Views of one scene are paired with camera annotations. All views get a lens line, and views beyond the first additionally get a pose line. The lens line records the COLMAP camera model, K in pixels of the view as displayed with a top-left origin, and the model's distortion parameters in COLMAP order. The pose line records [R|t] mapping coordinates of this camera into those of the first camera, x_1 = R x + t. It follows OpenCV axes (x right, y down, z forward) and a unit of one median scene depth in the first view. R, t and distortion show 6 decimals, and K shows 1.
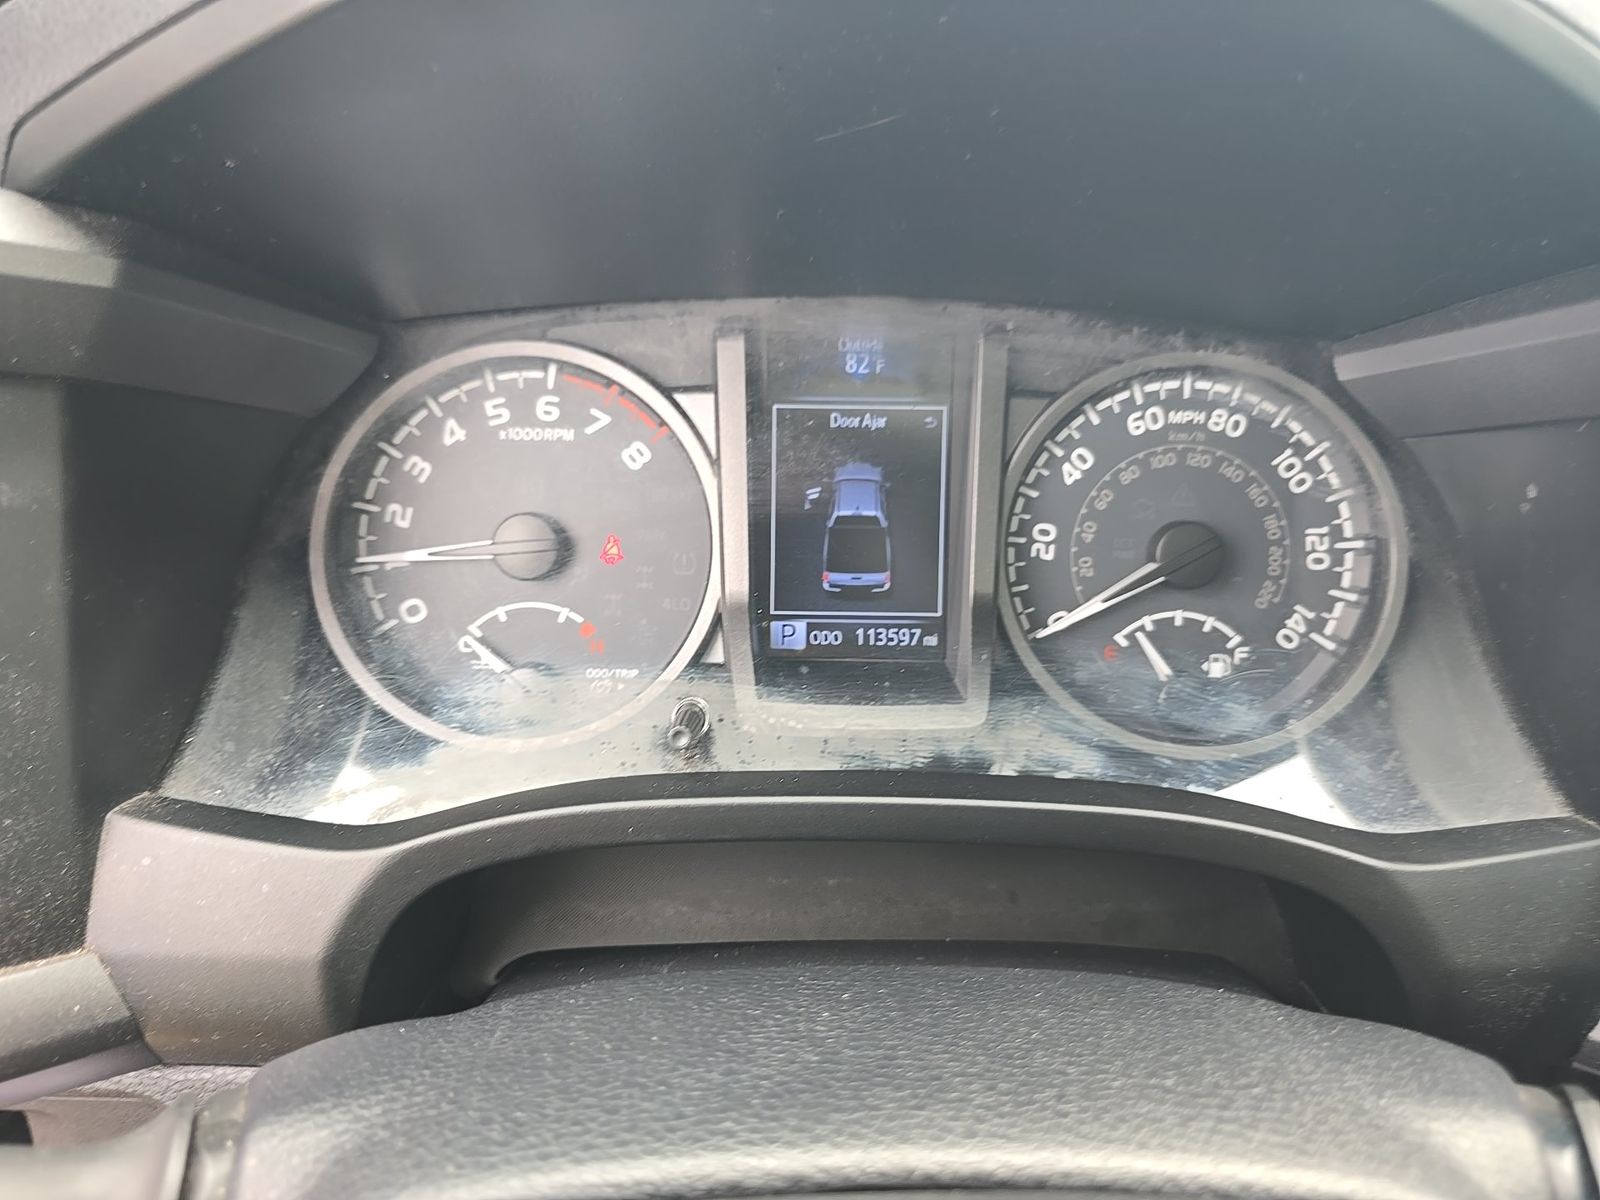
lens RADIAL K [[1076.4, 0, 799.5], [0, 1076.4, 611.5], [0, 0, 1]] dist [0.038384, -0.039312]
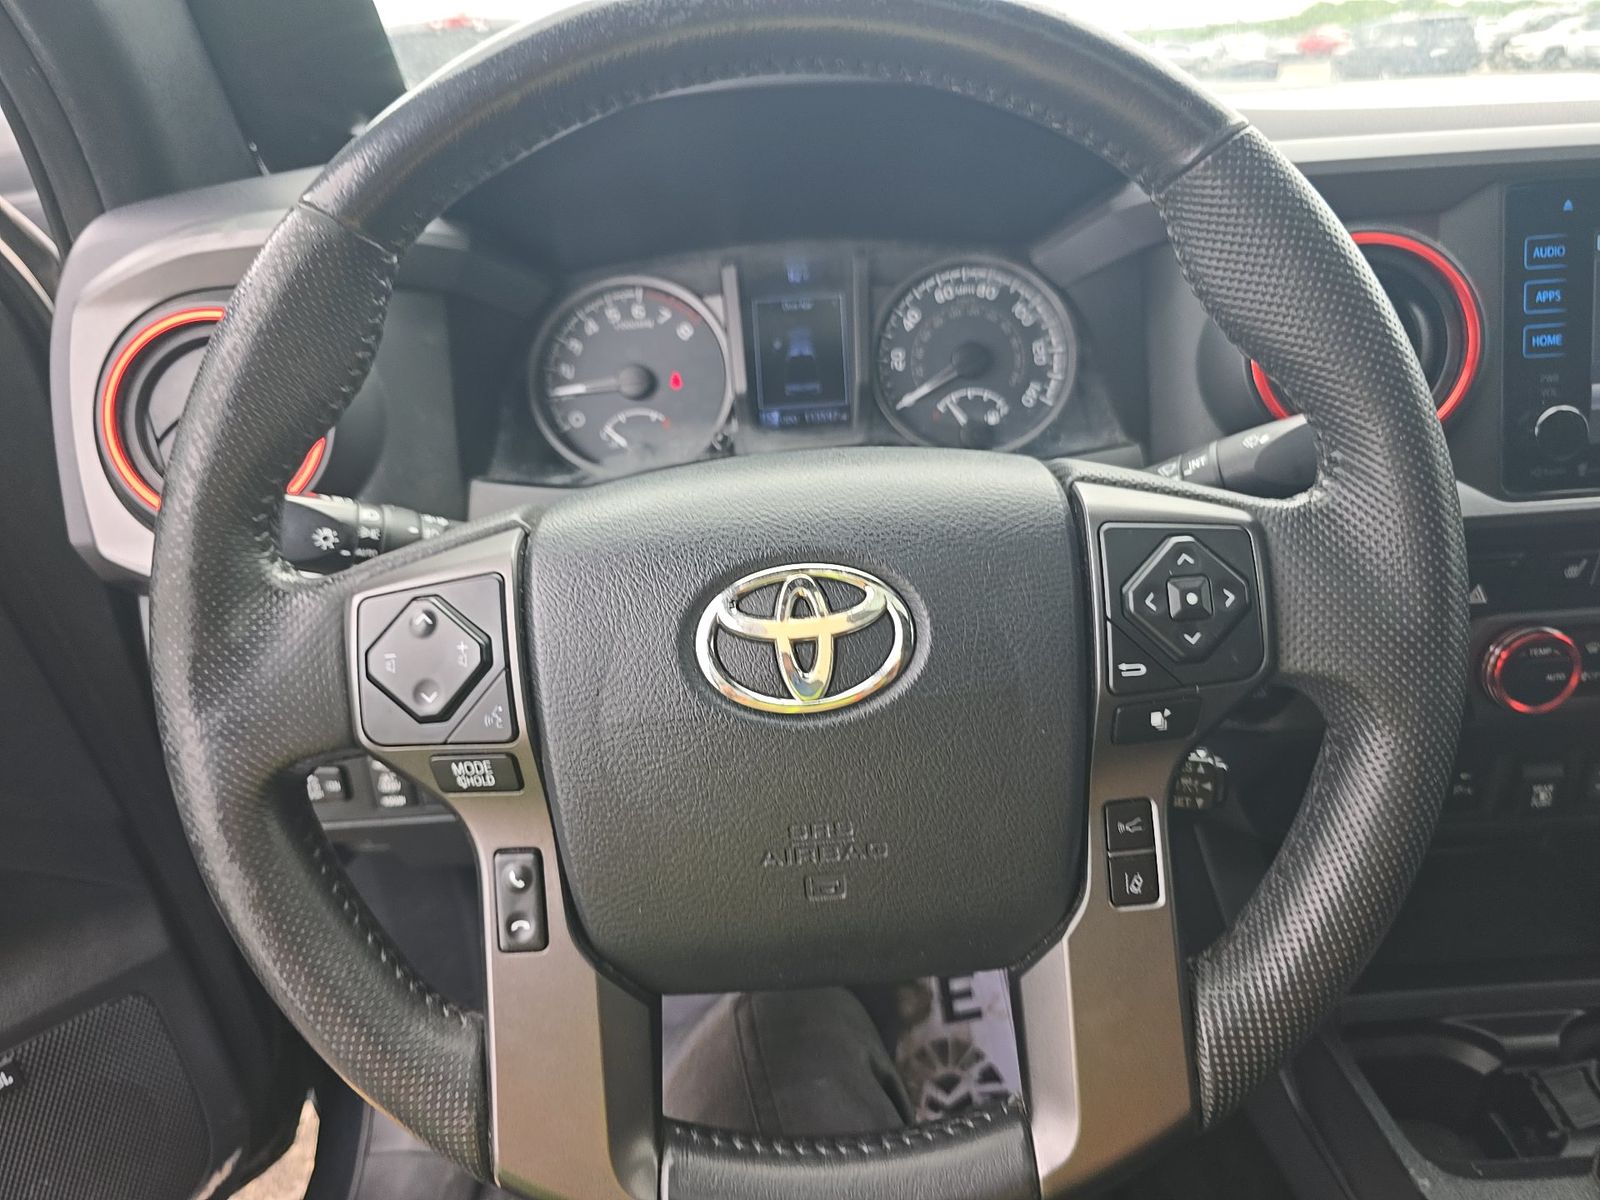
lens RADIAL K [[1076.4, 0, 801.2], [0, 1076.4, 597.8], [0, 0, 1]] dist [0.038384, -0.039312]
pose [[0.997000, -0.076090, -0.014184, 0.049525], [0.075787, 0.996908, -0.020774, 0.390956], [0.015721, 0.019637, 0.999684, -0.937187]]
